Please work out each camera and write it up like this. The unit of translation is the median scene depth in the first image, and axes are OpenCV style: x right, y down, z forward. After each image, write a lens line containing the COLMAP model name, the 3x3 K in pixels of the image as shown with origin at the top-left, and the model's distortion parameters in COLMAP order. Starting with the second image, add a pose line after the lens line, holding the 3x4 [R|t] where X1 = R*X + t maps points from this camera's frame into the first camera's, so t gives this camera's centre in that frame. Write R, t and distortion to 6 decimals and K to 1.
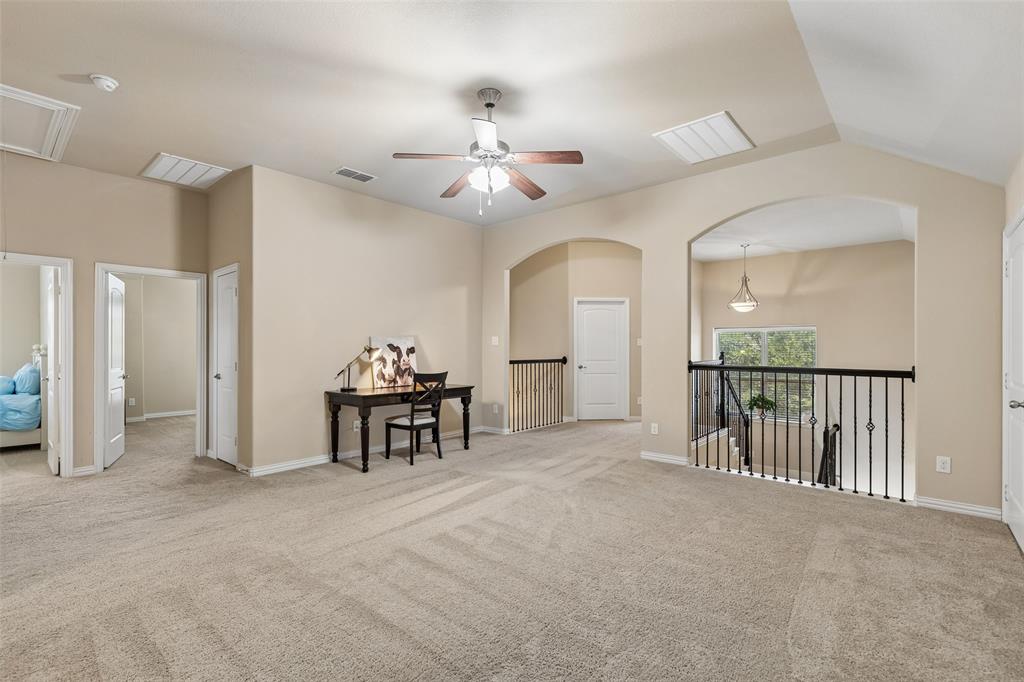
lens RADIAL K [[463.6, 0, 510.3], [0, 463.6, 343.9], [0, 0, 1]] dist [-0.002082, -0.000759]
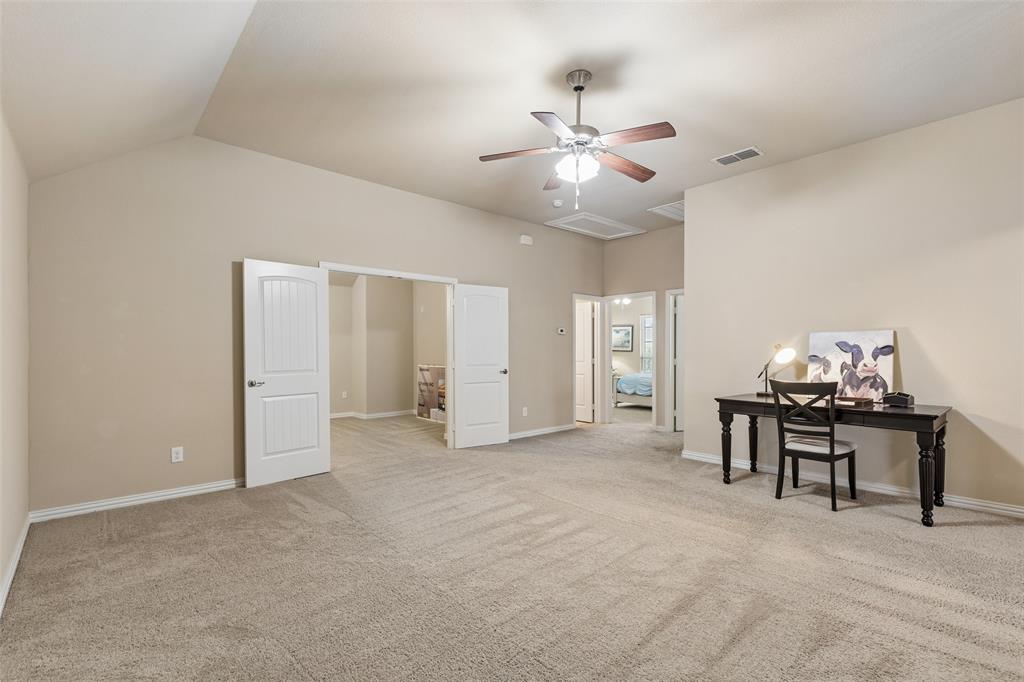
lens RADIAL K [[468.7, 0, 512.4], [0, 468.7, 347.4], [0, 0, 1]] dist [-0.003188, -0.000341]
pose [[-0.114544, -0.002999, -0.993414, 0.561483], [0.009943, 0.999942, -0.004165, 0.007388], [0.993368, -0.010355, -0.114508, 0.595660]]
